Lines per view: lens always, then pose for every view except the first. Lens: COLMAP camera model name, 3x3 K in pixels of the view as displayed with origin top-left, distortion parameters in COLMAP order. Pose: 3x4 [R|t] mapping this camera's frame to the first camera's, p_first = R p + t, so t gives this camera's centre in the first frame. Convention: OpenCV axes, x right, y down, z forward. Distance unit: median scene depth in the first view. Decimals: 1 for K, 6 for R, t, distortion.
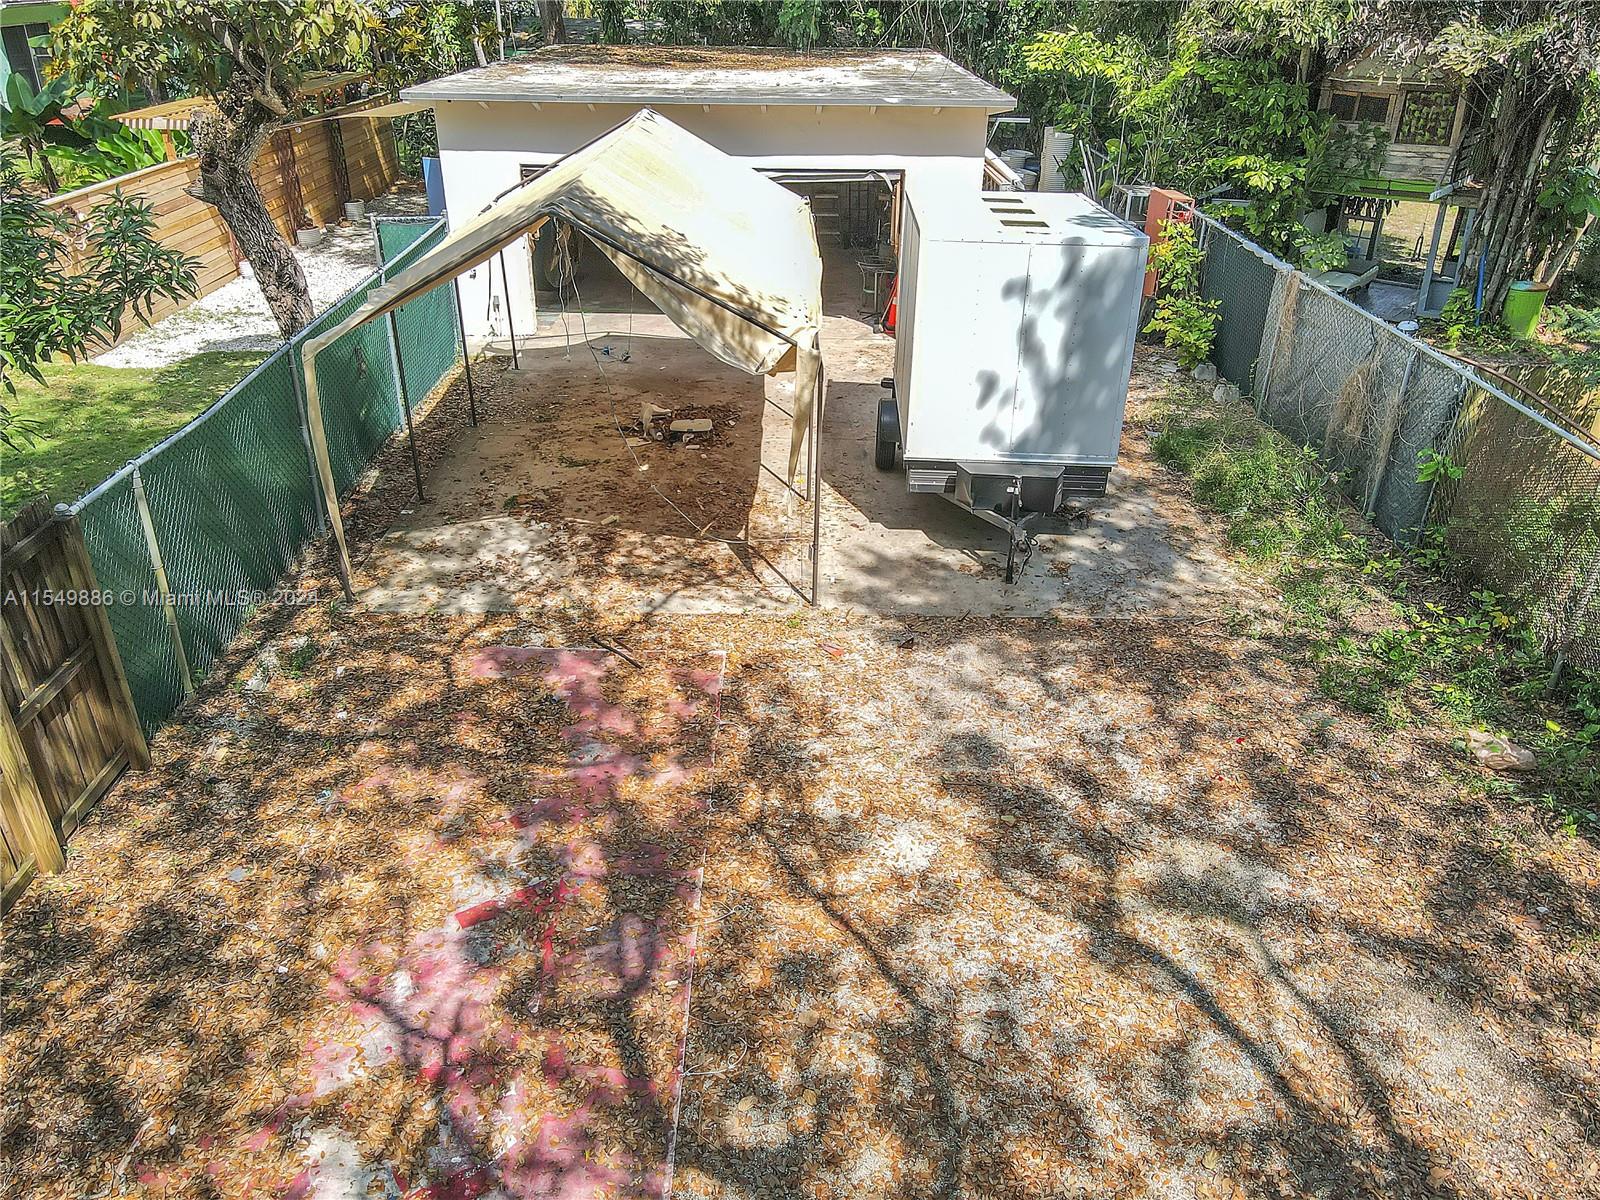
lens RADIAL K [[1180.6, 0, 806.1], [0, 1180.6, 598.1], [0, 0, 1]] dist [0.000911, 0.028467]
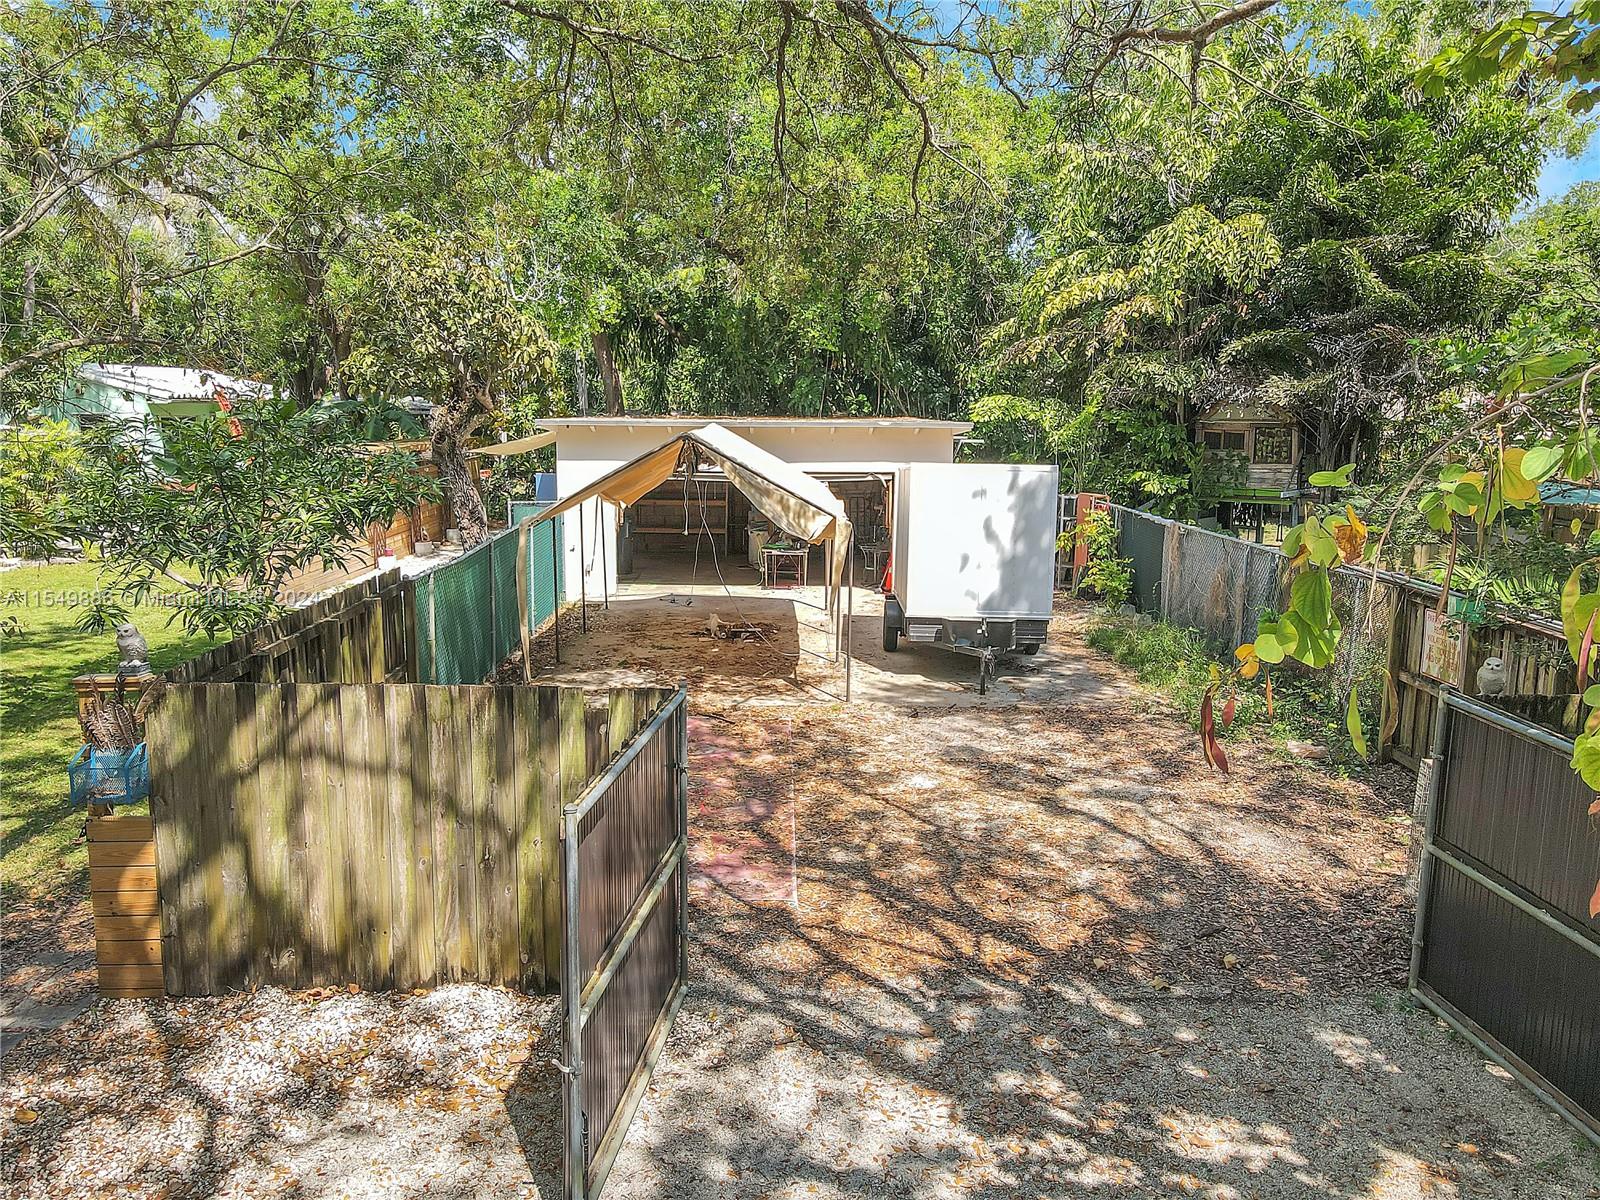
lens RADIAL K [[1180.6, 0, 796.6], [0, 1180.6, 604.6], [0, 0, 1]] dist [0.000911, 0.028467]
pose [[0.999954, -0.003804, 0.008768, -0.073459], [0.006432, 0.946348, -0.323087, 0.379154], [-0.007068, 0.323128, 0.946329, -0.419573]]
